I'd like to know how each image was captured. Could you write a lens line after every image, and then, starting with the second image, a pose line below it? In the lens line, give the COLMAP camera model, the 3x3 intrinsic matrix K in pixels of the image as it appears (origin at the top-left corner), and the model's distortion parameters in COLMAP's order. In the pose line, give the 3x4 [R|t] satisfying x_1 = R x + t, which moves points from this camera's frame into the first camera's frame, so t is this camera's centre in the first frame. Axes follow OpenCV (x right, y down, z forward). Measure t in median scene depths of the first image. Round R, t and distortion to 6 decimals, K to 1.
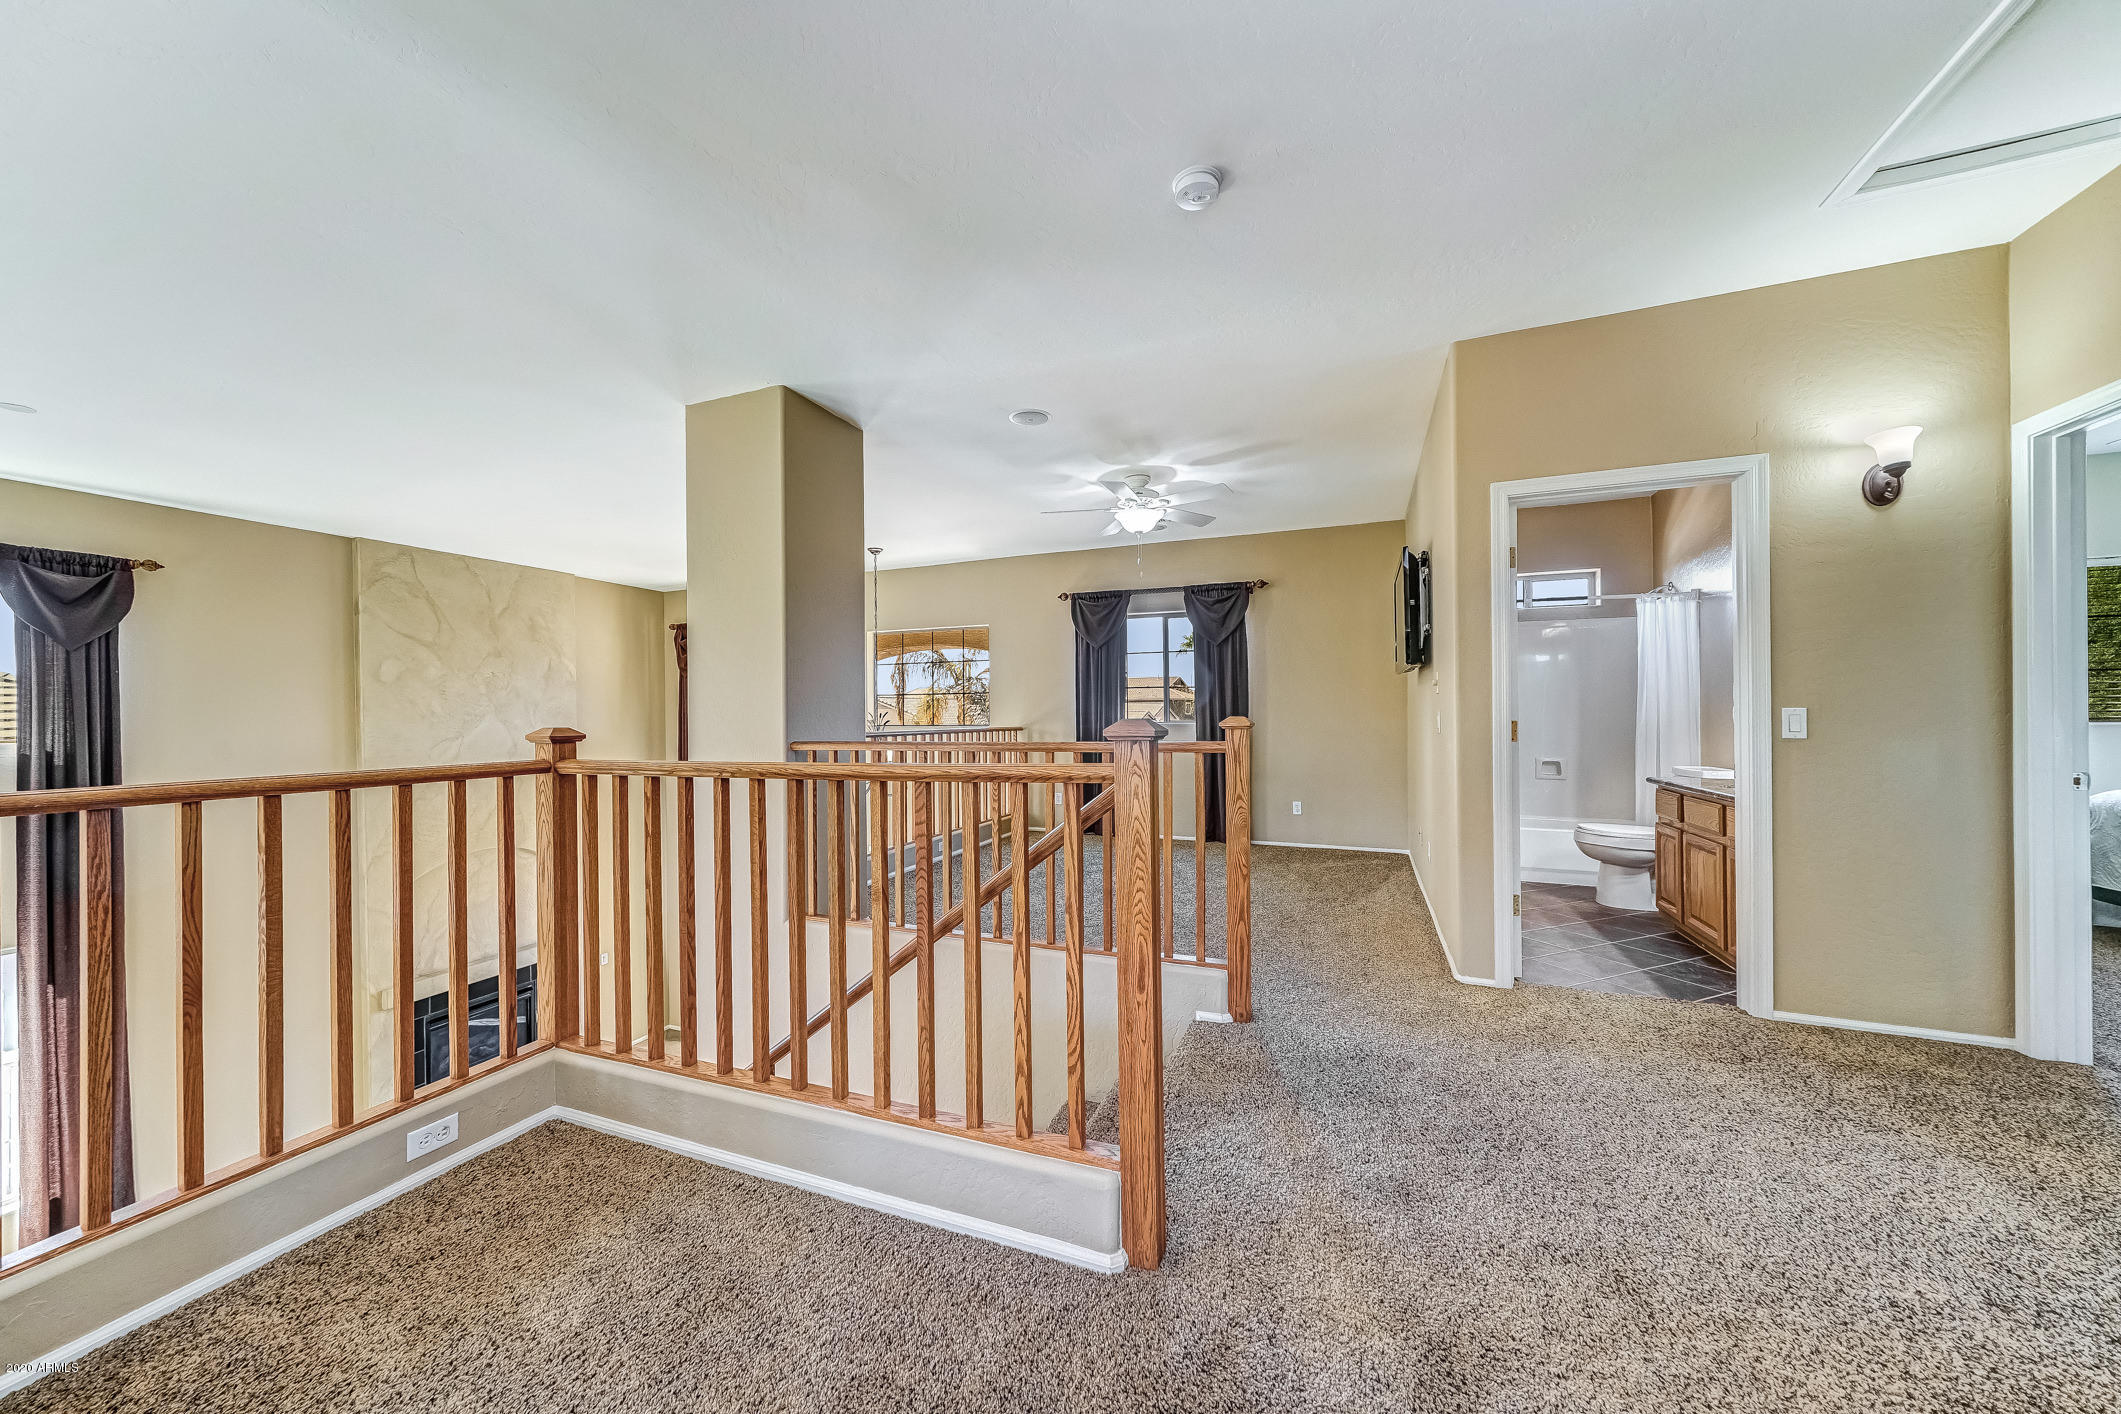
lens RADIAL K [[743.6, 0, 1059.1], [0, 743.6, 709.9], [0, 0, 1]] dist [0.011155, -0.000859]
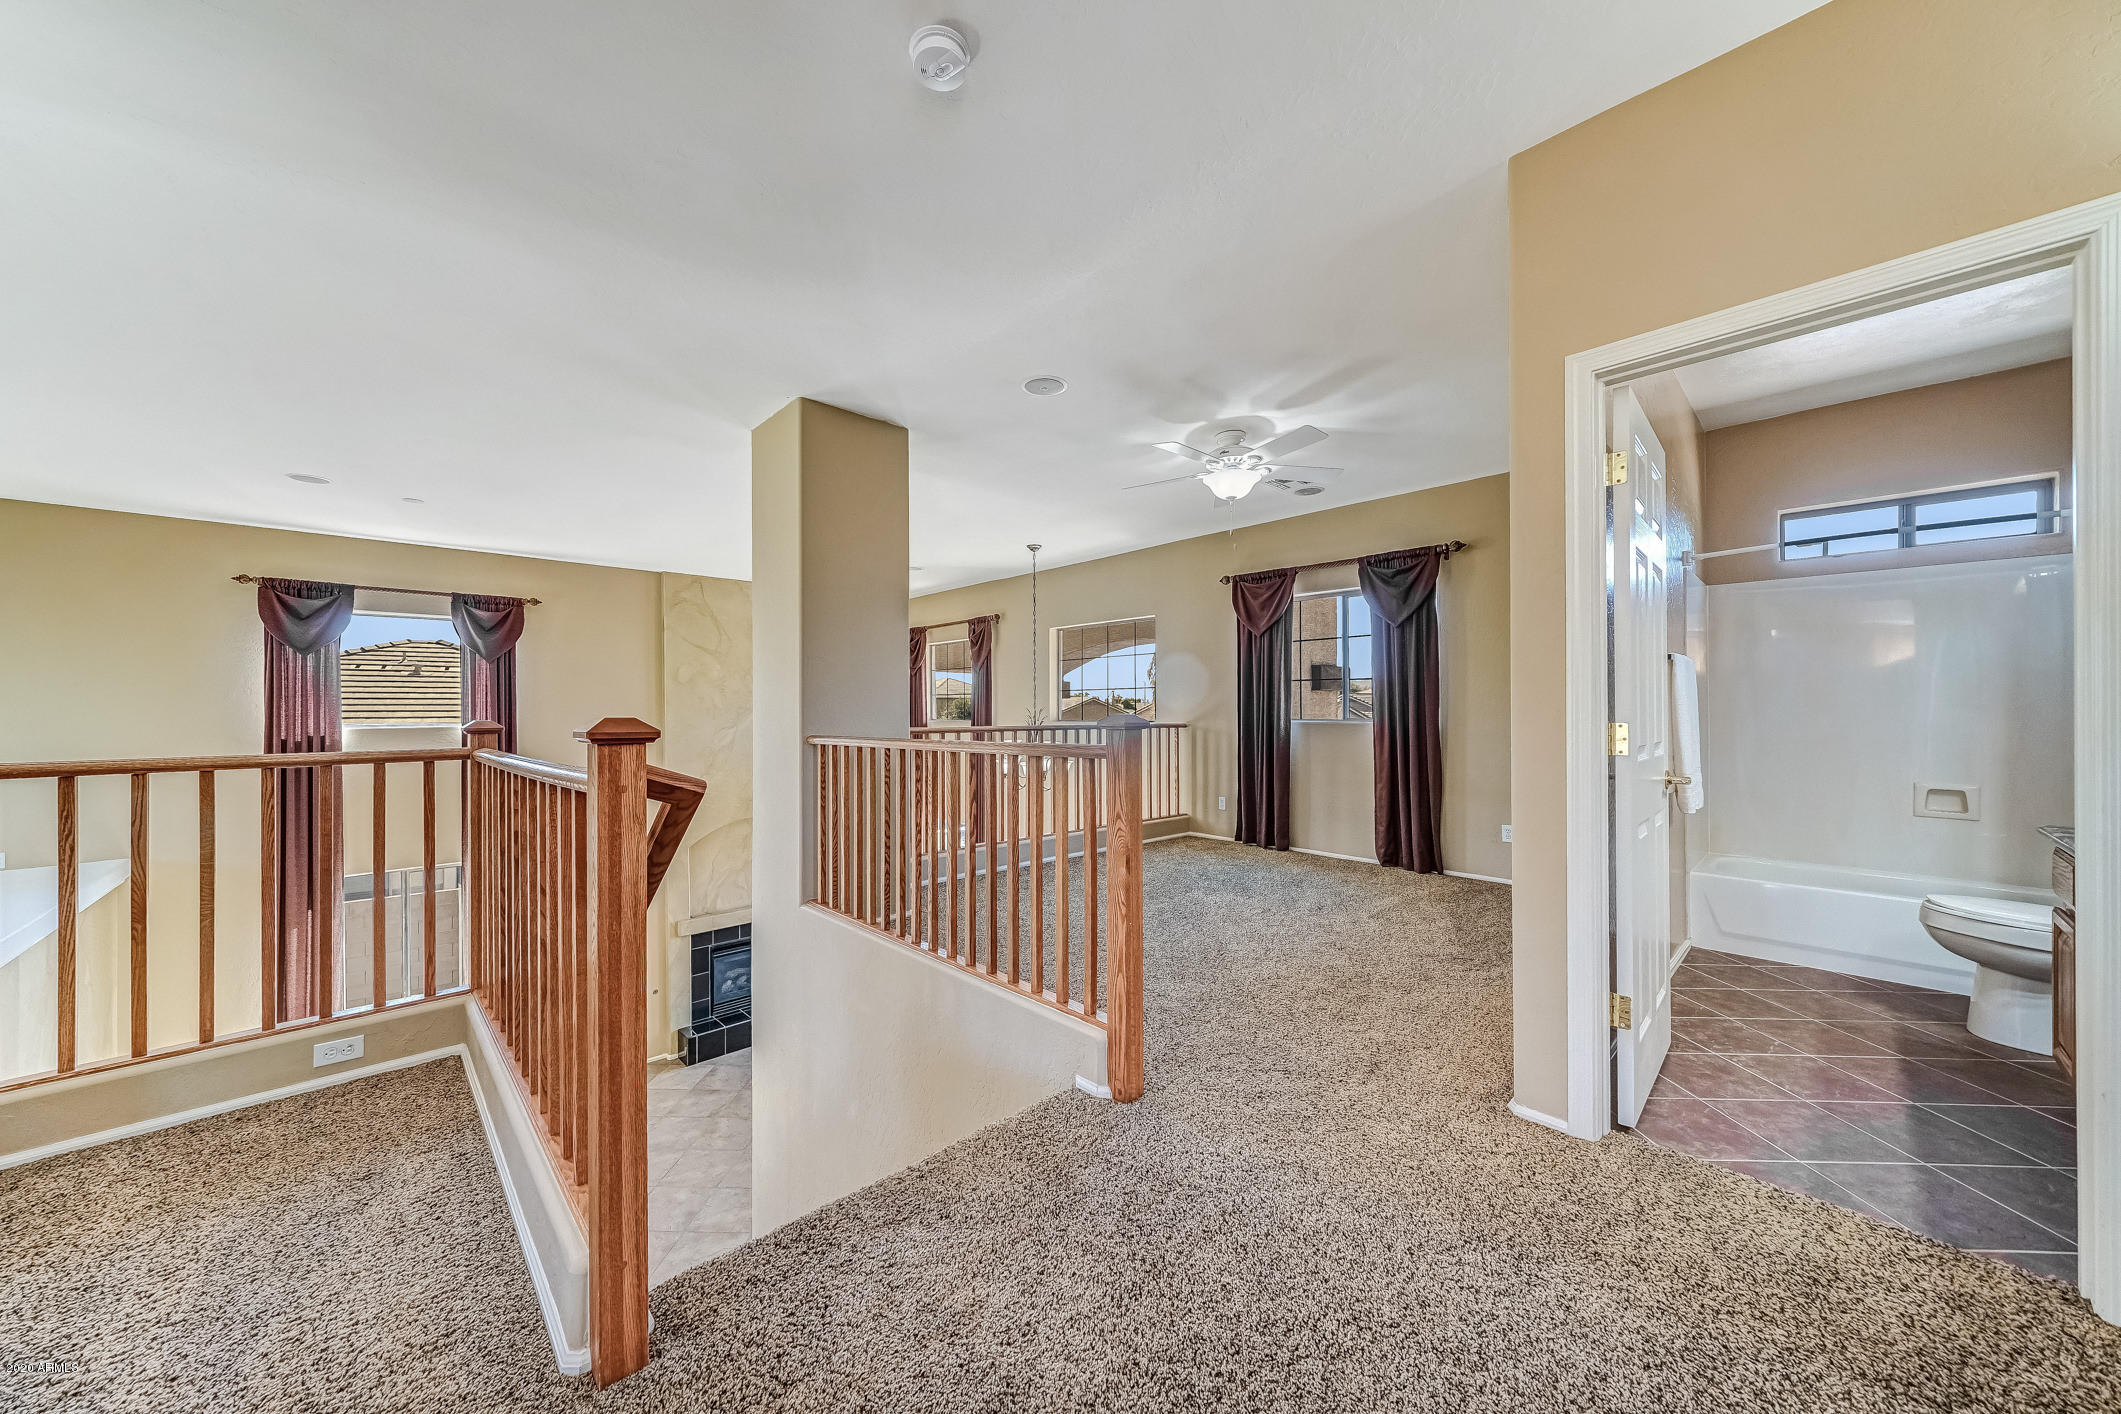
lens RADIAL K [[743.6, 0, 1066.9], [0, 743.6, 712.5], [0, 0, 1]] dist [0.011155, -0.000859]
pose [[0.910148, 0.005930, -0.414240, 0.298347], [-0.001869, 0.999946, 0.010209, -0.001052], [0.414278, -0.008517, 0.910111, 0.147272]]
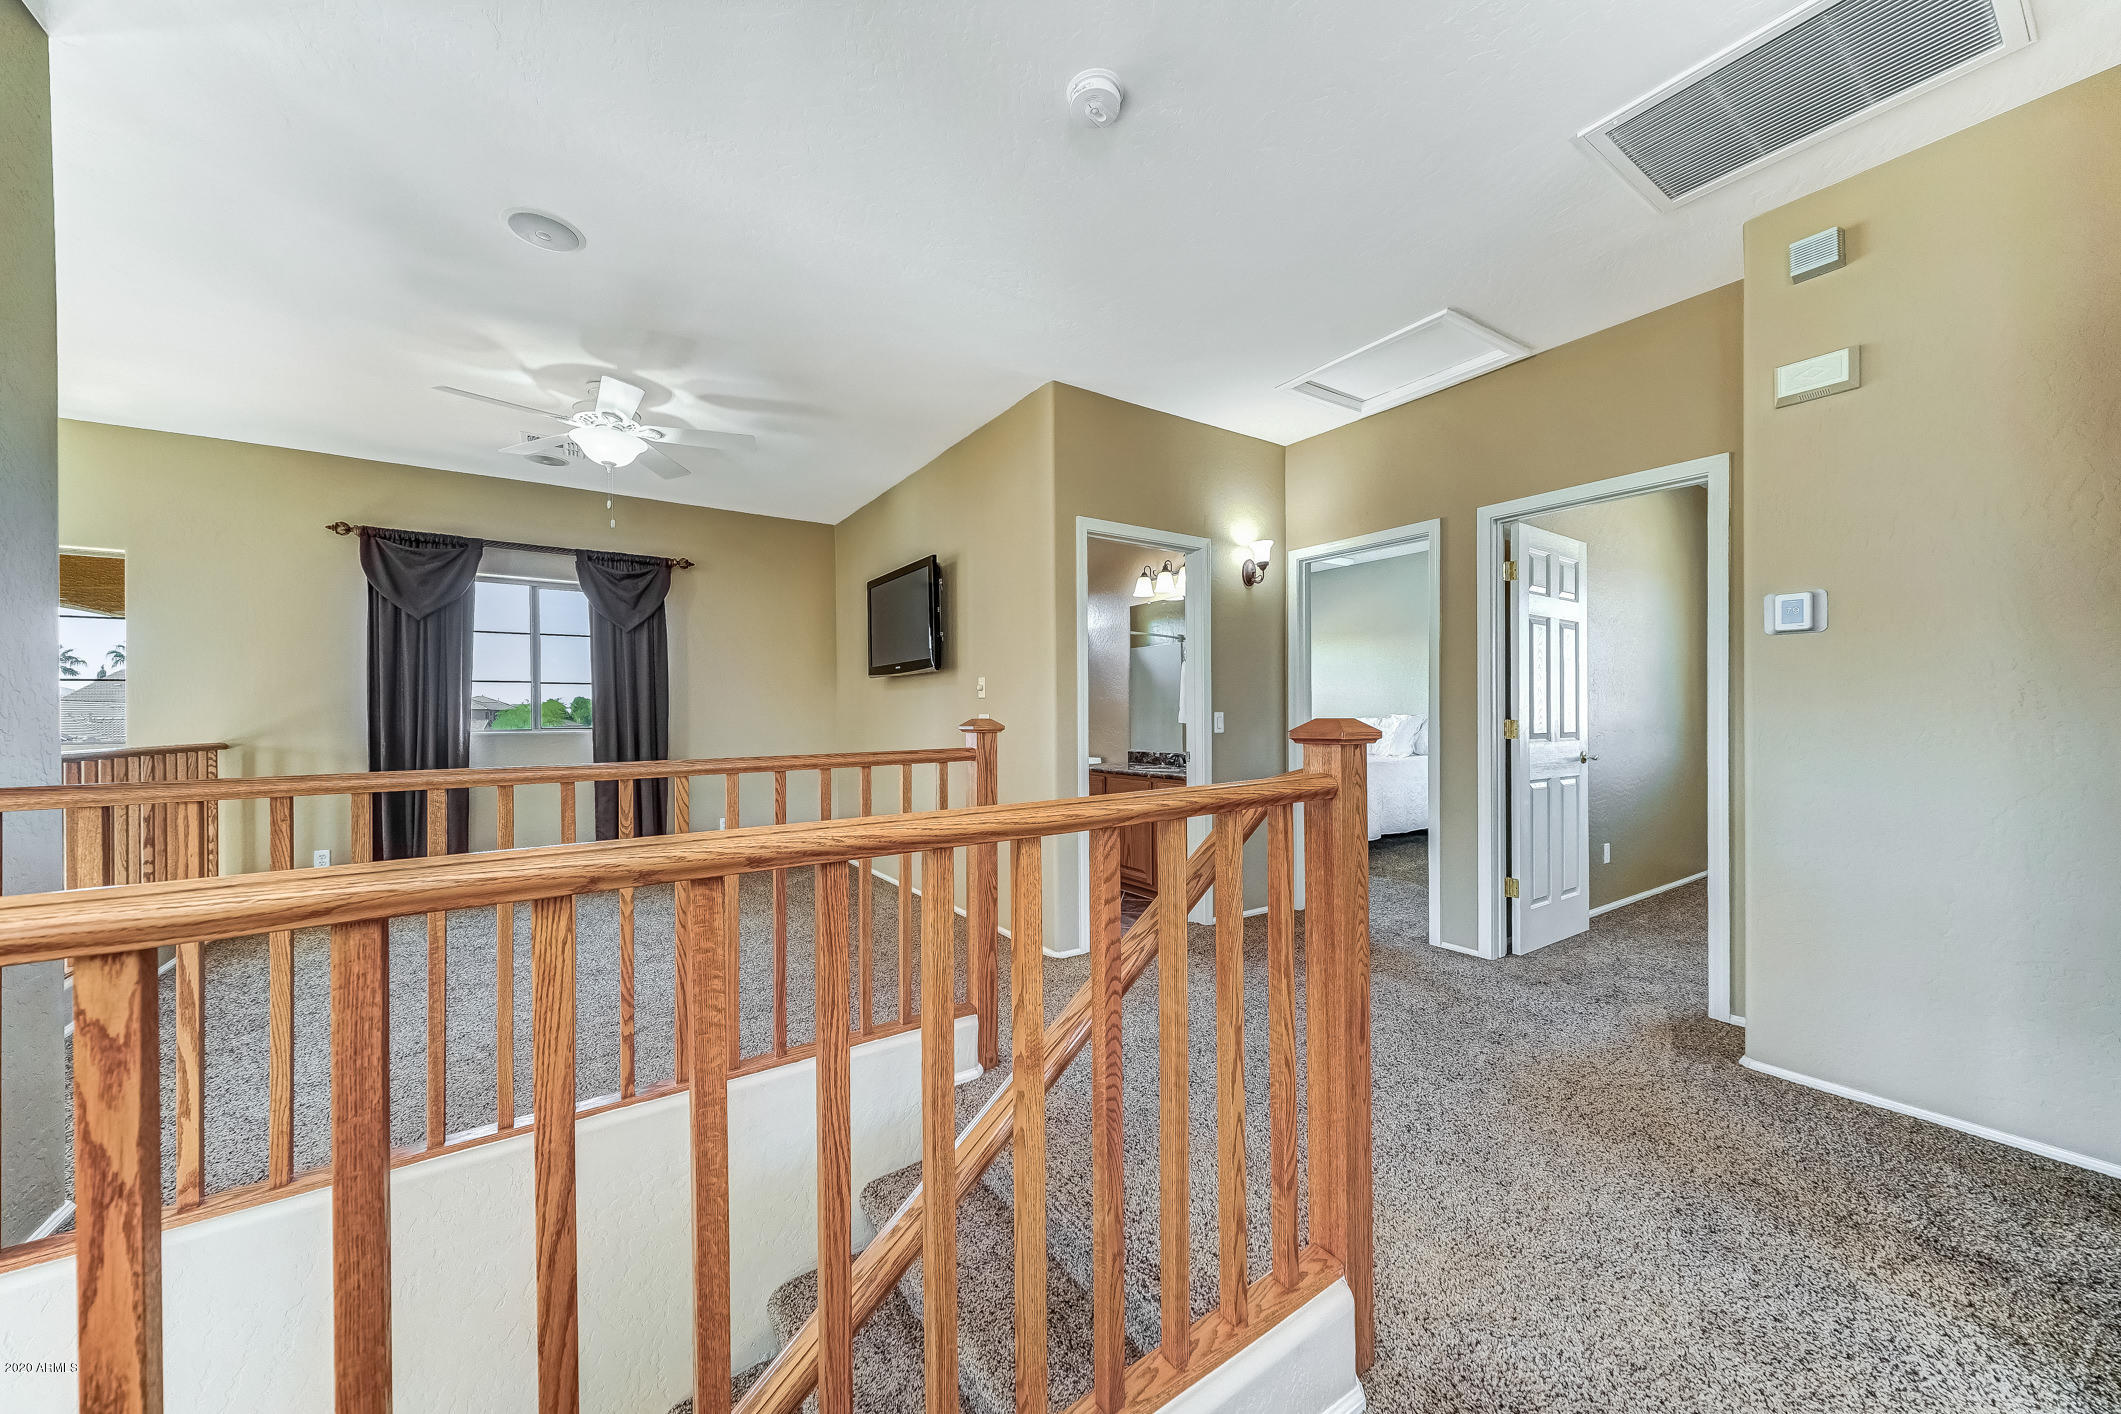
lens RADIAL K [[743.6, 0, 1041.1], [0, 743.6, 715.7], [0, 0, 1]] dist [0.011155, -0.000859]
pose [[0.568726, 0.001570, 0.822525, -0.252006], [-0.000223, 0.999998, -0.001755, 0.003422], [-0.822527, 0.000815, 0.568726, 0.259492]]
